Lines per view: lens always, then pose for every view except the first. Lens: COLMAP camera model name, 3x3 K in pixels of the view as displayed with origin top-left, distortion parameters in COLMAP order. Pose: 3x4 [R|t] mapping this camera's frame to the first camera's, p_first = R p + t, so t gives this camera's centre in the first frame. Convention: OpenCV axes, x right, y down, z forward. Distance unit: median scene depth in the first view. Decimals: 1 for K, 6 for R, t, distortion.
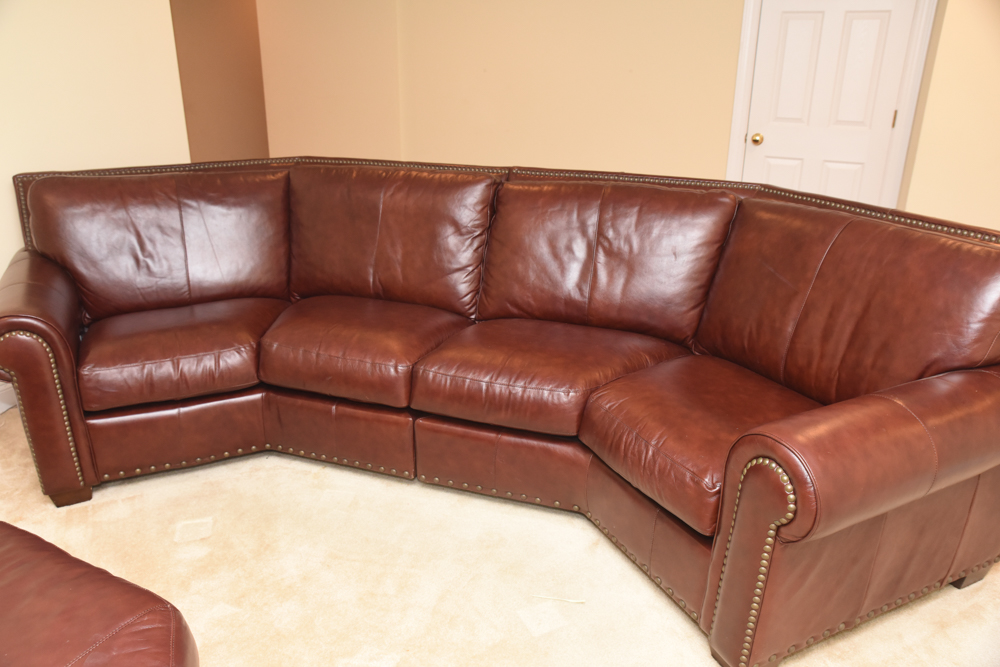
lens RADIAL K [[731.5, 0, 500.0], [0, 731.5, 333.5], [0, 0, 1]] dist [-0.106524, 0.076651]
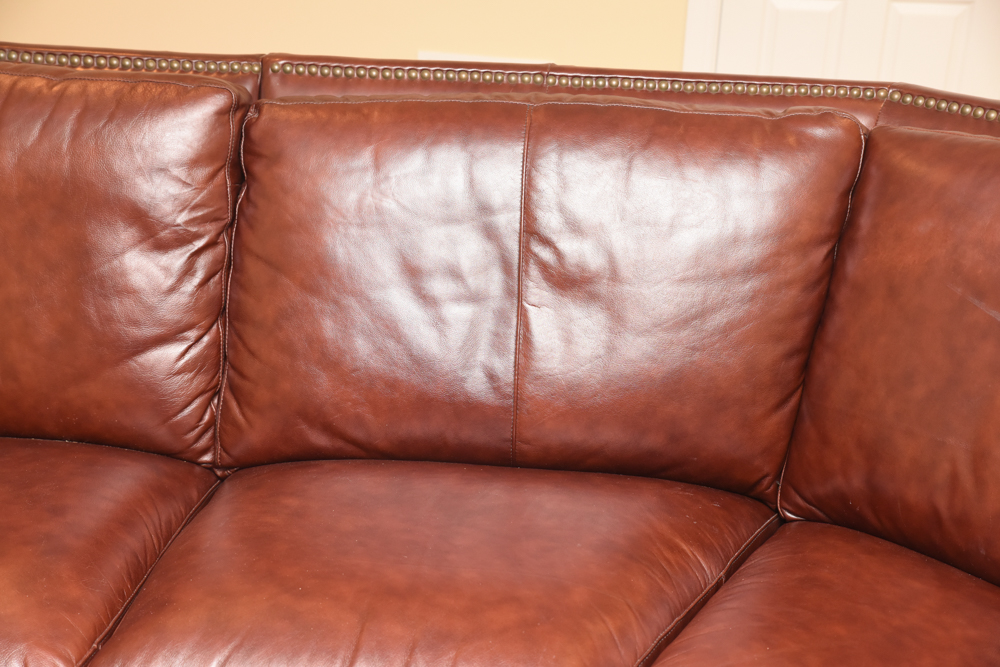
lens RADIAL K [[1278.8, 0, 500.0], [0, 1278.8, 333.5], [0, 0, 1]] dist [0.009323, -0.007300]
pose [[0.964764, -0.077436, 0.251464, -0.055927], [0.071643, 0.996913, 0.032127, -0.104985], [-0.253176, -0.012979, 0.967333, 0.337717]]
